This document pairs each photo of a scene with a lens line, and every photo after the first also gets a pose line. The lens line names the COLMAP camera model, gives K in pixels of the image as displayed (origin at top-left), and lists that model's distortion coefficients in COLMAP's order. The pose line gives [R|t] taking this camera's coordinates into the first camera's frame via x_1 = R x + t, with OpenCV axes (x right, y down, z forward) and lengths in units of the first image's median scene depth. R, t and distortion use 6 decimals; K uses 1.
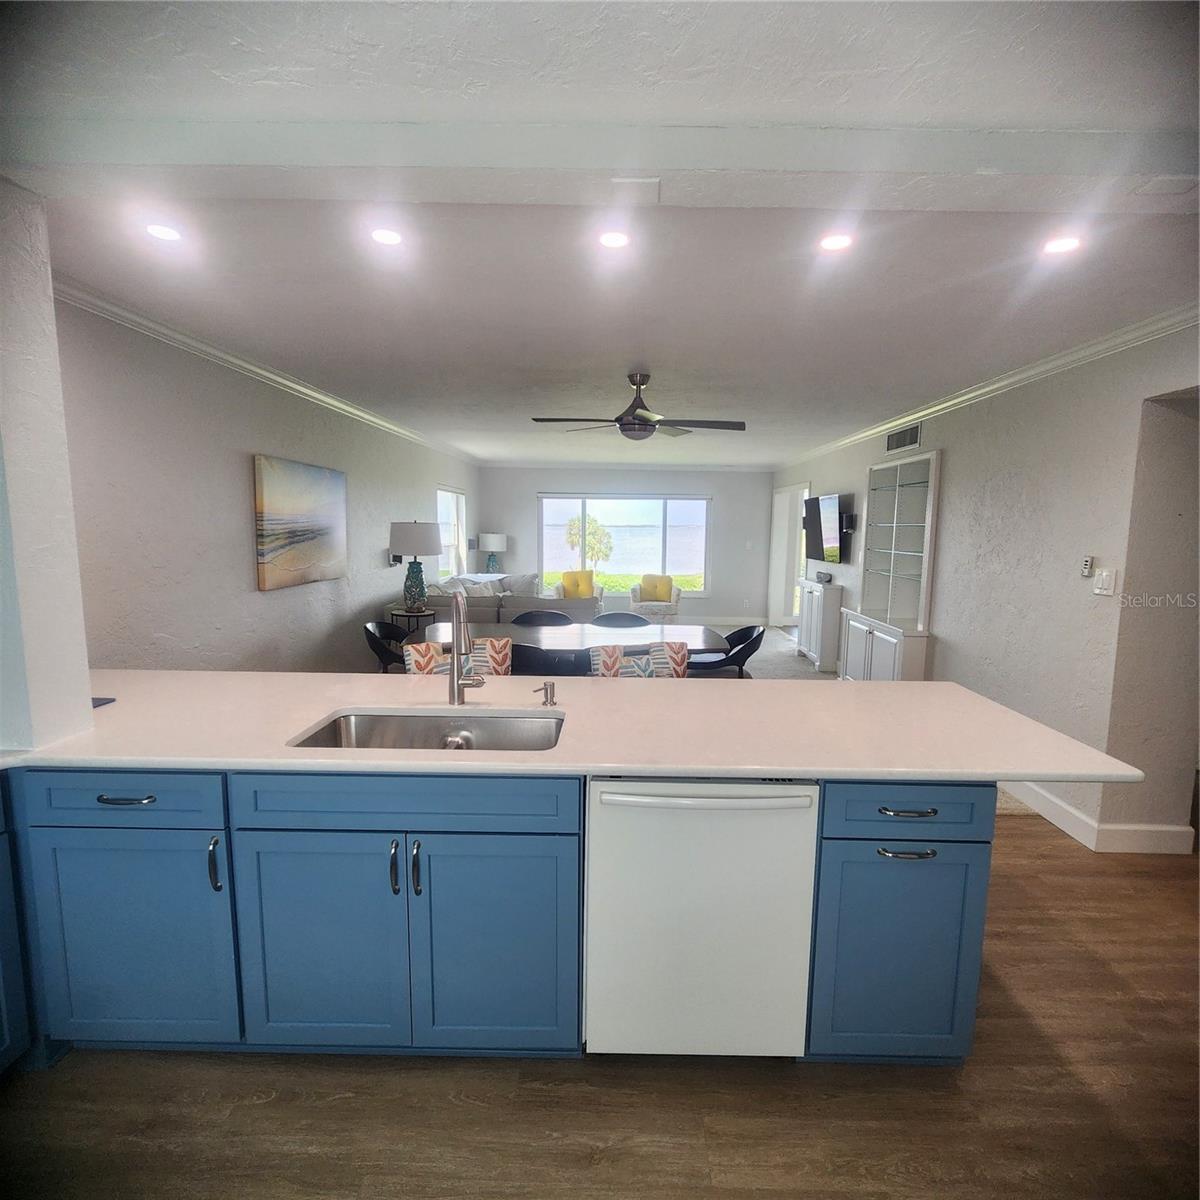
lens RADIAL K [[649.5, 0, 618.7], [0, 649.5, 603.6], [0, 0, 1]] dist [0.004448, -0.006060]
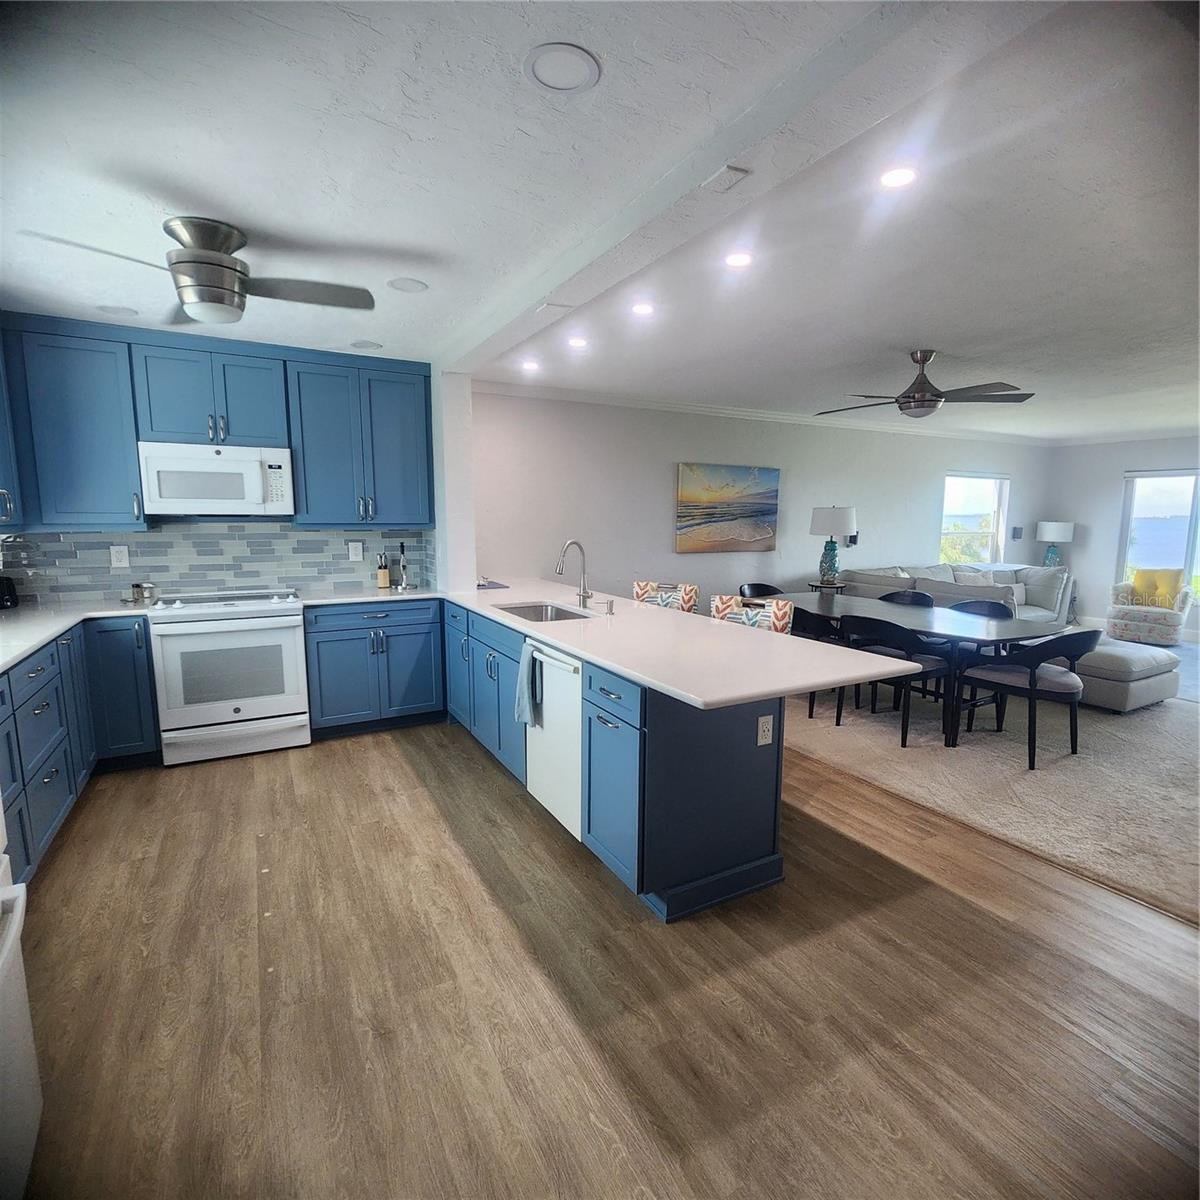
lens RADIAL K [[649.5, 0, 621.1], [0, 649.5, 609.6], [0, 0, 1]] dist [0.004448, -0.006060]
pose [[0.500280, 0.113323, -0.858416, 0.381971], [-0.100295, 0.992309, 0.072547, 0.007929], [0.860036, 0.049801, 0.507798, 0.067174]]
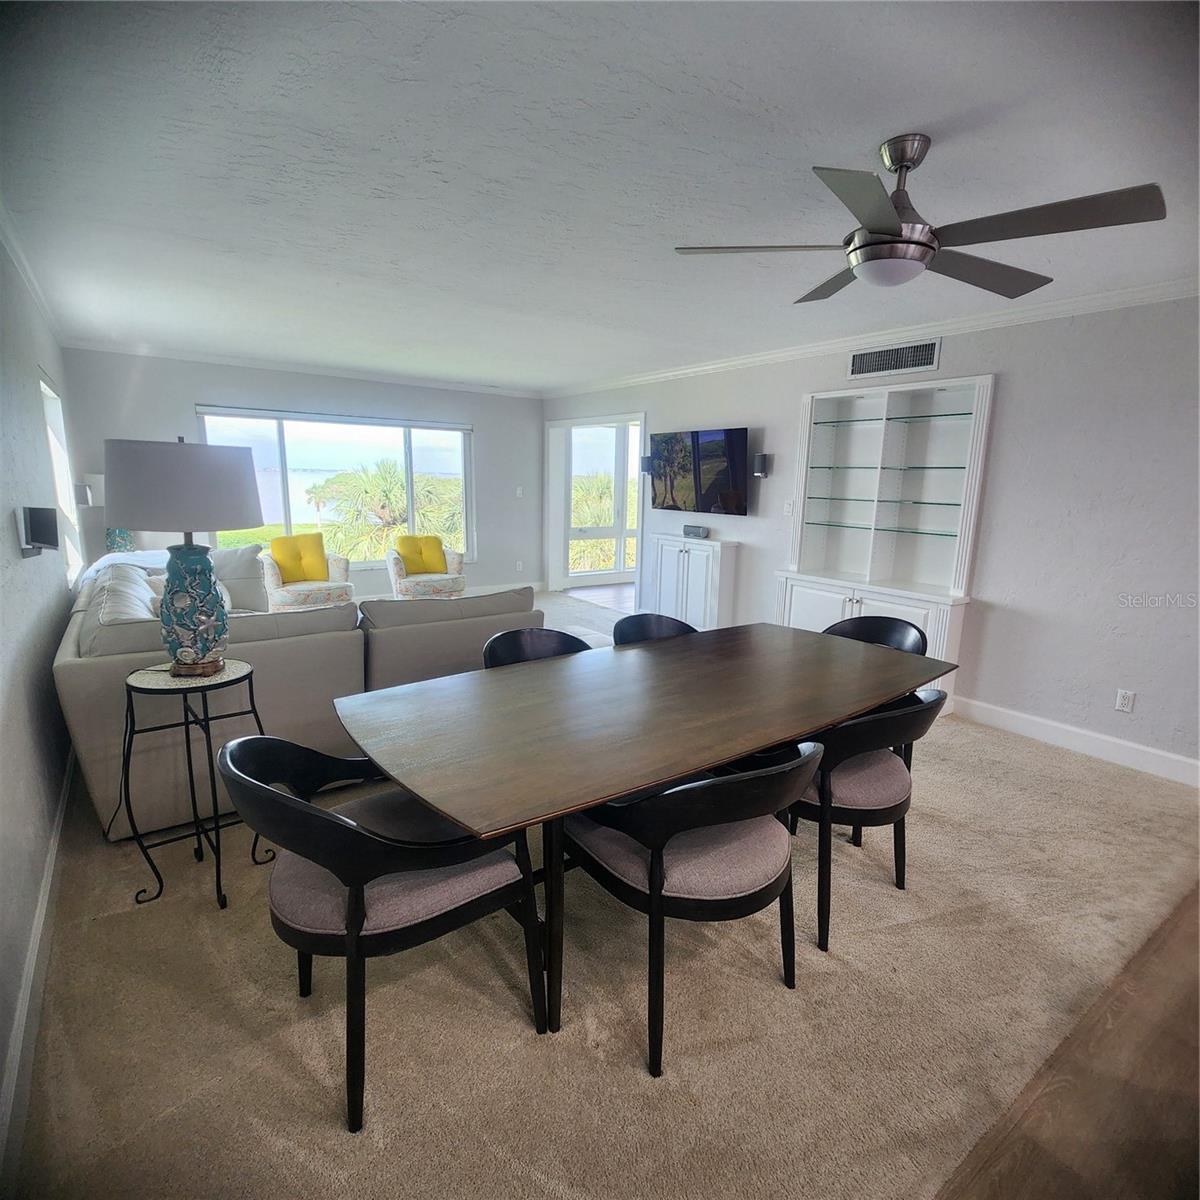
lens RADIAL K [[649.5, 0, 611.2], [0, 649.5, 597.2], [0, 0, 1]] dist [0.004448, -0.006060]
pose [[0.804691, -0.102964, 0.584697, -0.254114], [0.058842, 0.993829, 0.094031, -0.041599], [-0.590771, -0.041261, 0.805783, 0.404318]]
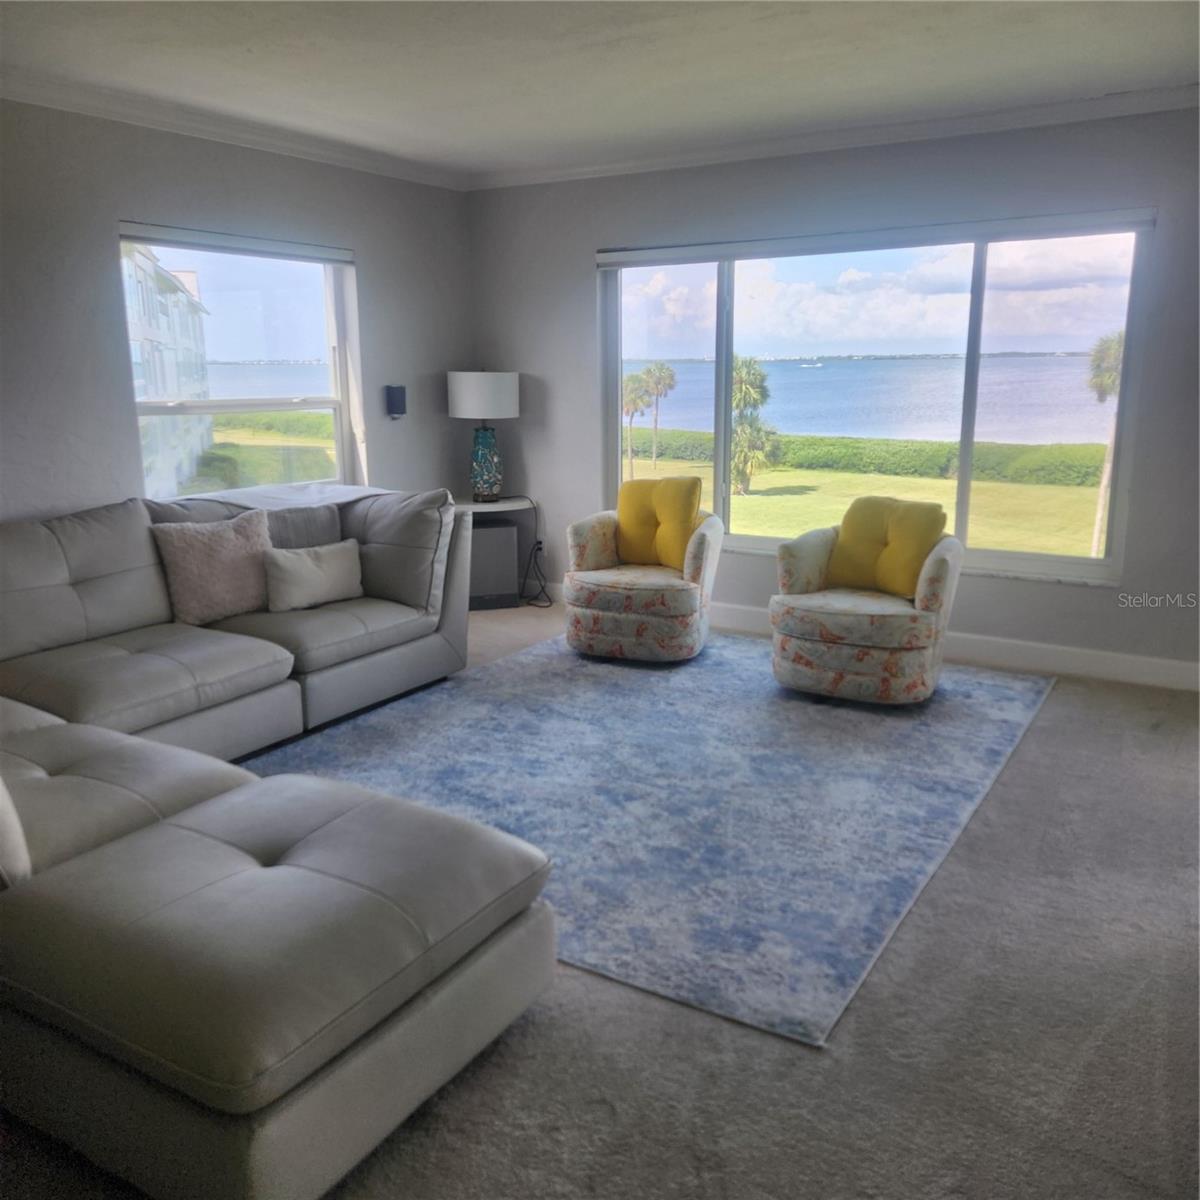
lens RADIAL K [[1038.7, 0, 593.4], [0, 1038.7, 595.9], [0, 0, 1]] dist [0.031164, 0.004082]
pose [[0.847006, 0.094186, -0.523173, 0.259022], [-0.040655, 0.992773, 0.112908, -0.065575], [0.530026, -0.074364, 0.844714, 0.690373]]
